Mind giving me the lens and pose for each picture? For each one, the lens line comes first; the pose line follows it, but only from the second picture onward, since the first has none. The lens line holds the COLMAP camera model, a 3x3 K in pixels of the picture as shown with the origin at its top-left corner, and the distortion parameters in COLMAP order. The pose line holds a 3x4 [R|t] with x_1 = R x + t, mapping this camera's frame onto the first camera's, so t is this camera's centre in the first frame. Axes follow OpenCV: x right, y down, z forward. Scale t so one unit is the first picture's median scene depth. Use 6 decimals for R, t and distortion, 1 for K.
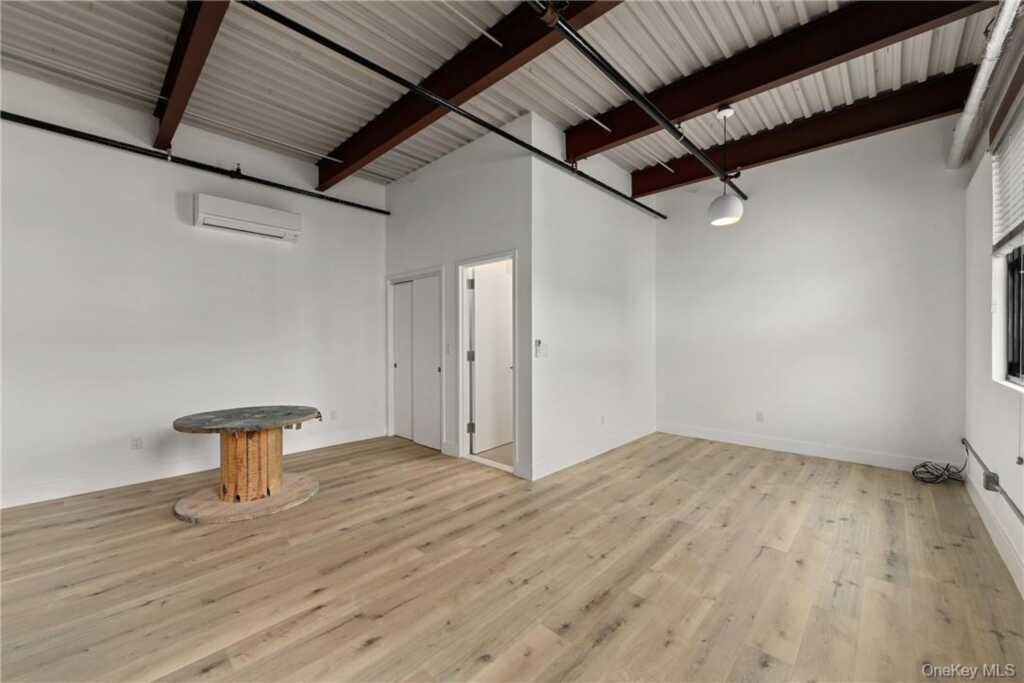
lens RADIAL K [[399.5, 0, 517.6], [0, 399.5, 344.2], [0, 0, 1]] dist [-0.001281, -0.000469]
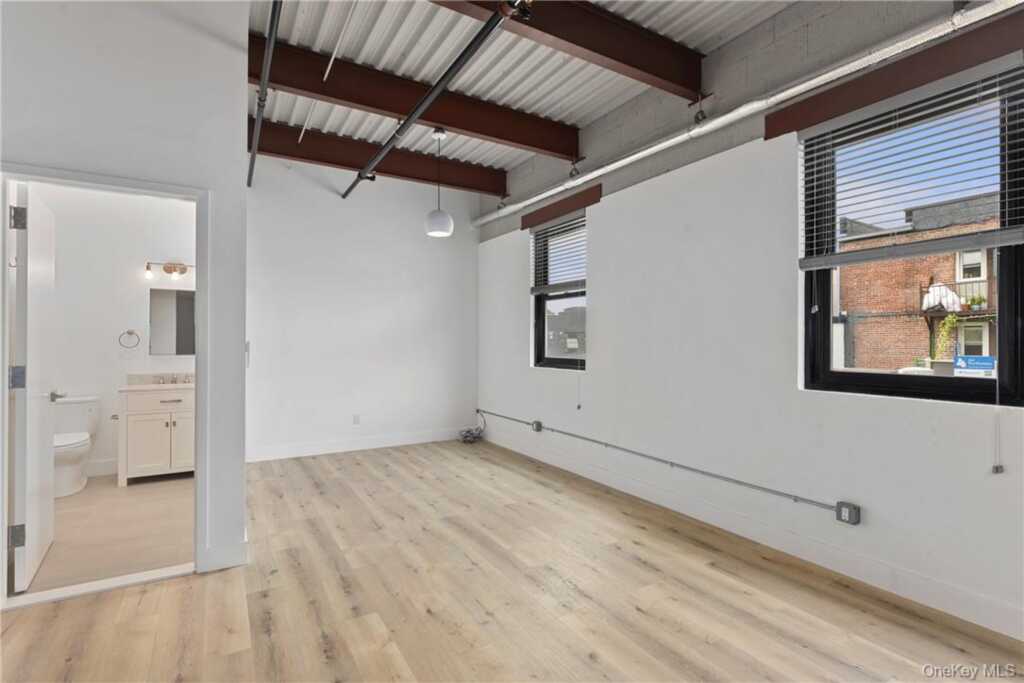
lens RADIAL K [[485.3, 0, 512.1], [0, 485.3, 342.8], [0, 0, 1]] dist [-0.002395, 0.000522]
pose [[0.273103, 0.000645, 0.961984, -0.691488], [0.005299, 0.999984, -0.002175, -0.007306], [-0.961970, 0.005691, 0.273095, 0.442571]]
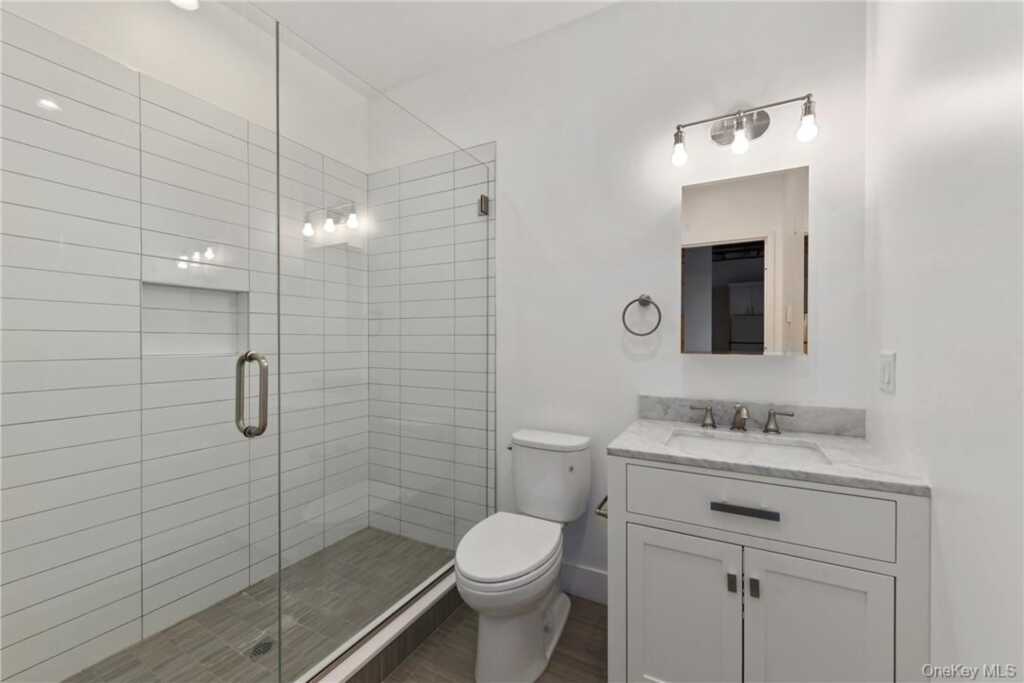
lens RADIAL K [[399.5, 0, 514.5], [0, 399.5, 345.3], [0, 0, 1]] dist [-0.001281, -0.000469]
pose [[0.967090, 0.002509, 0.254422, 0.120152], [-0.000855, 0.999978, -0.006611, 0.018198], [-0.254432, 0.006176, 0.967071, 1.506087]]
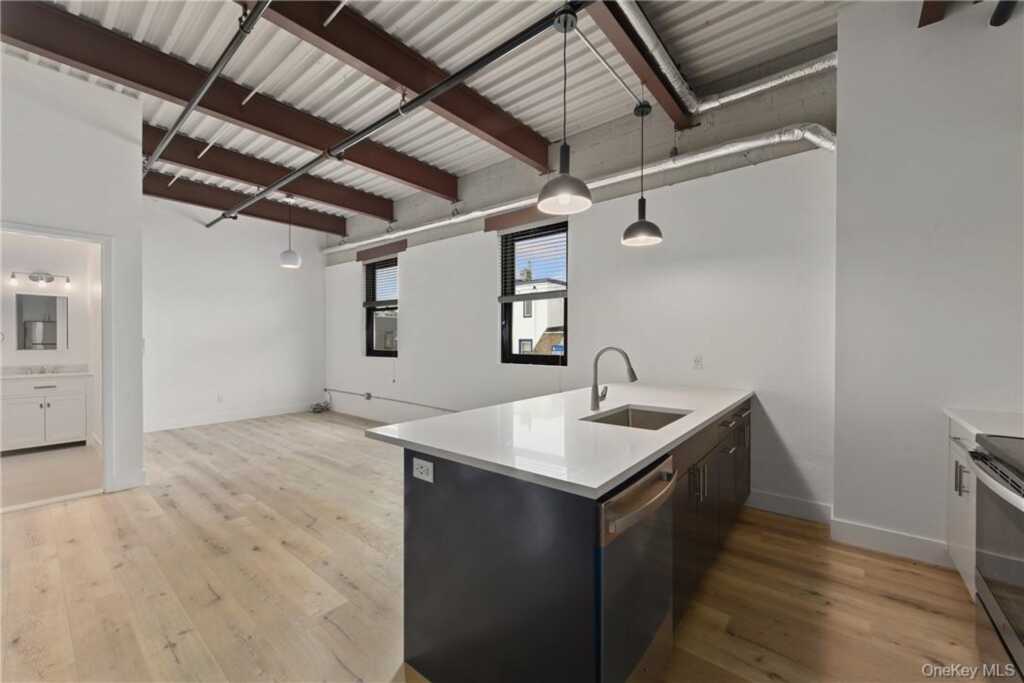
lens RADIAL K [[399.5, 0, 516.9], [0, 399.5, 346.1], [0, 0, 1]] dist [-0.001281, -0.000469]
pose [[-0.073403, -0.011506, 0.997236, -1.151993], [0.005619, 0.999913, 0.011951, 0.000487], [-0.997287, 0.006481, -0.073332, 0.200702]]
